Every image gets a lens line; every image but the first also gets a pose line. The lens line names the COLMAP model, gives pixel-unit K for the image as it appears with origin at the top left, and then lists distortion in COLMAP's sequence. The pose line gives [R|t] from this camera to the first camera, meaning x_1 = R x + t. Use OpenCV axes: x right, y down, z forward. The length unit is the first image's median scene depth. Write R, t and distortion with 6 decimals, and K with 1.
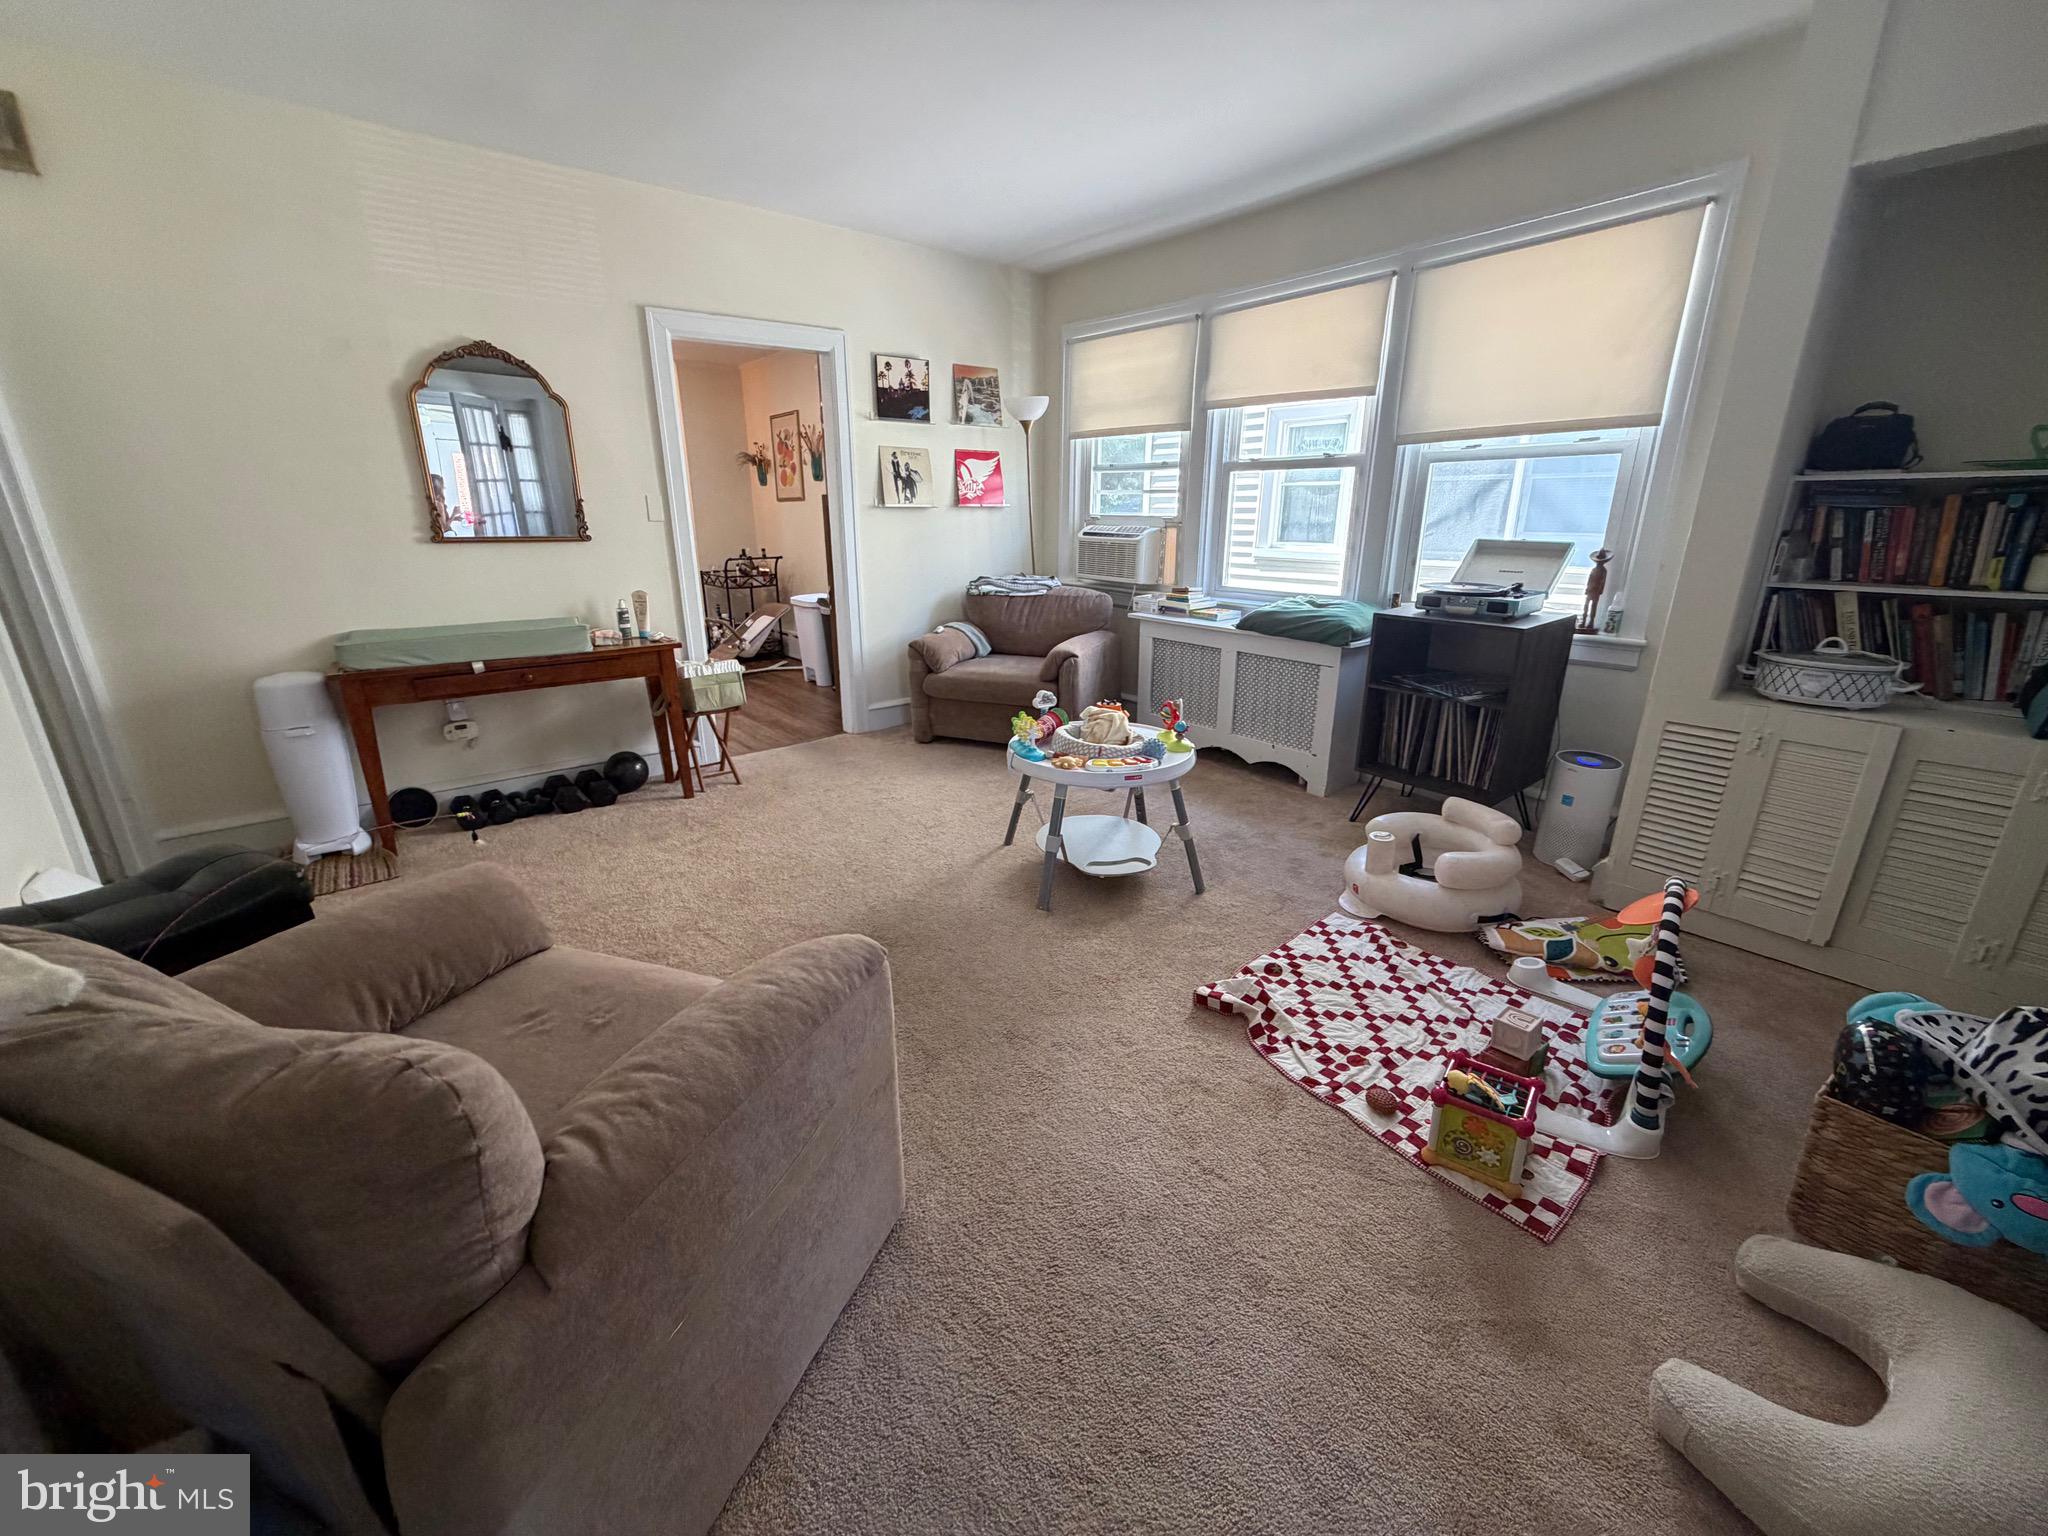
lens RADIAL K [[812.3, 0, 1019.0], [0, 812.3, 768.5], [0, 0, 1]] dist [-0.002304, 0.000595]
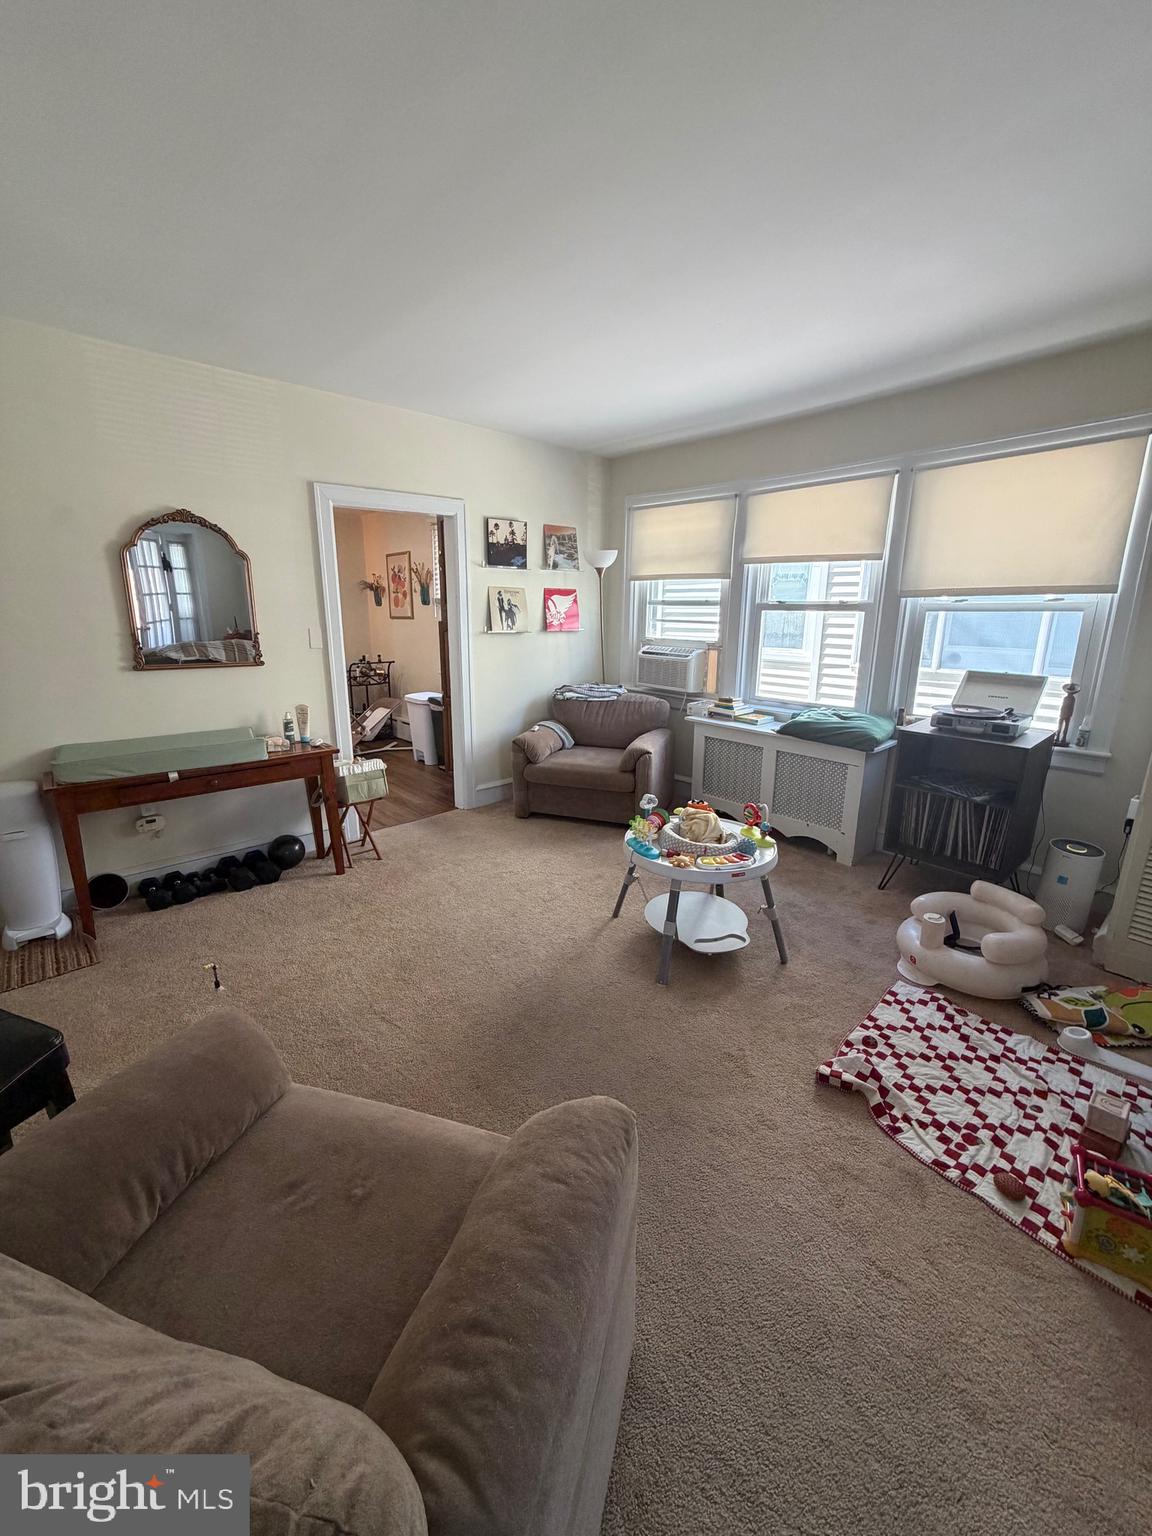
lens RADIAL K [[609.2, 0, 578.2], [0, 609.2, 761.1], [0, 0, 1]] dist [-0.002304, 0.000595]
pose [[0.998302, -0.005255, 0.058019, -0.092224], [0.008971, 0.997912, -0.063964, -0.062617], [-0.057561, 0.064376, 0.996264, 0.055087]]
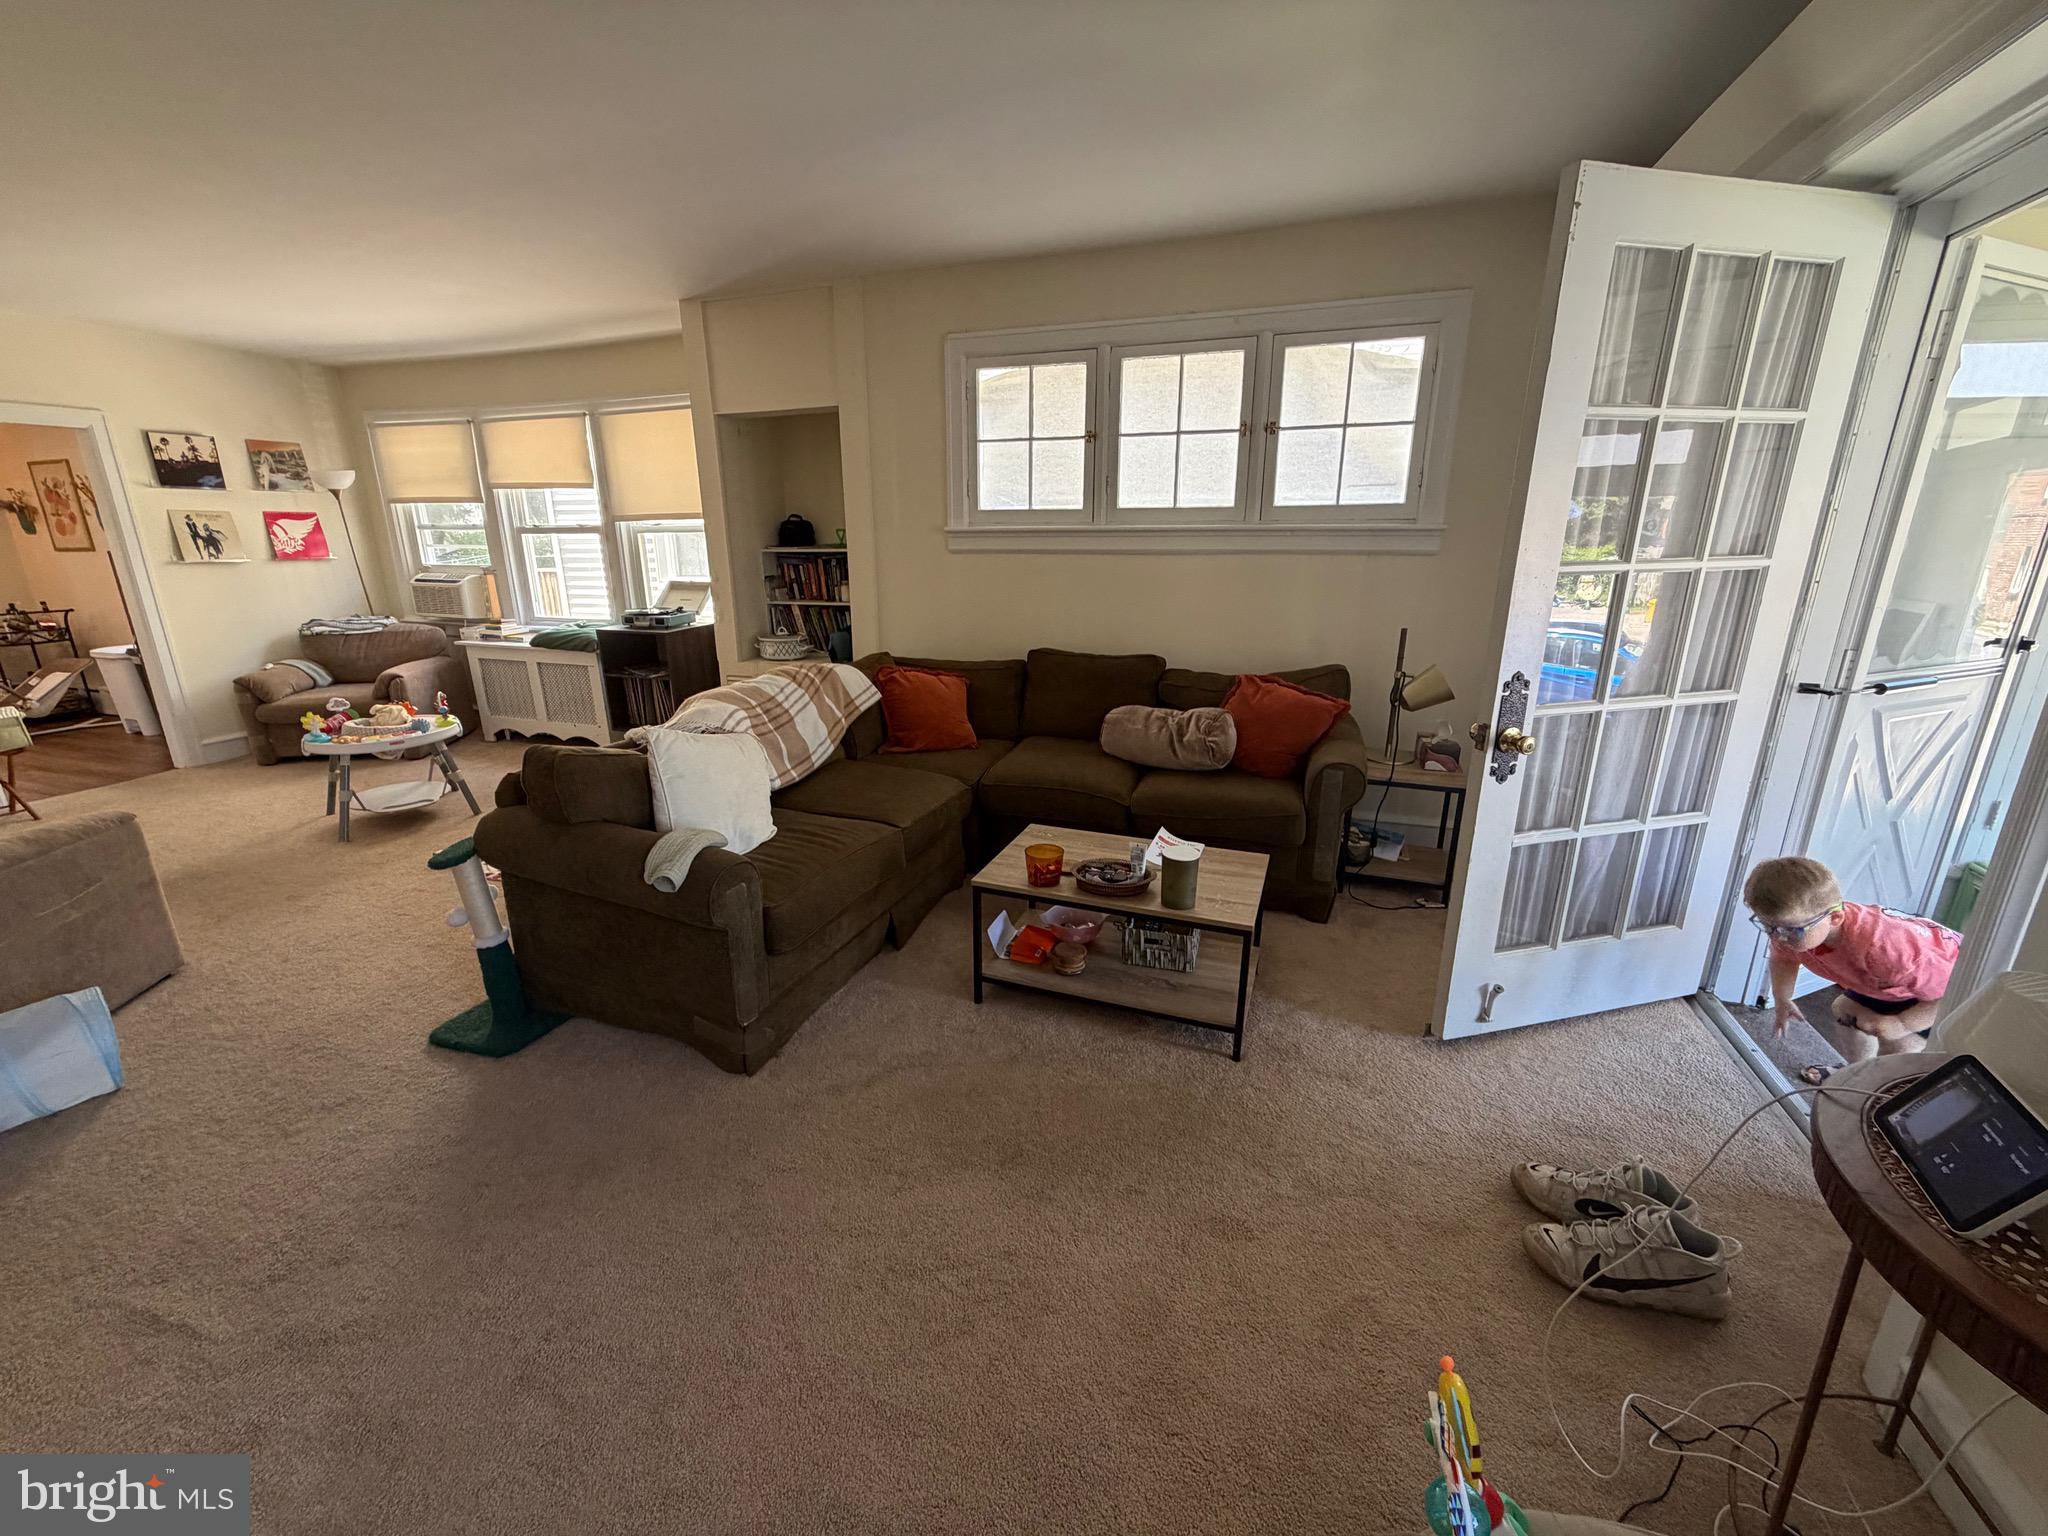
lens RADIAL K [[812.3, 0, 1019.8], [0, 812.3, 770.4], [0, 0, 1]] dist [-0.002304, 0.000595]
pose [[0.847756, -0.148362, 0.509213, 0.214653], [0.162907, 0.986508, 0.016211, 0.140983], [-0.504748, 0.069211, 0.860488, -0.568548]]
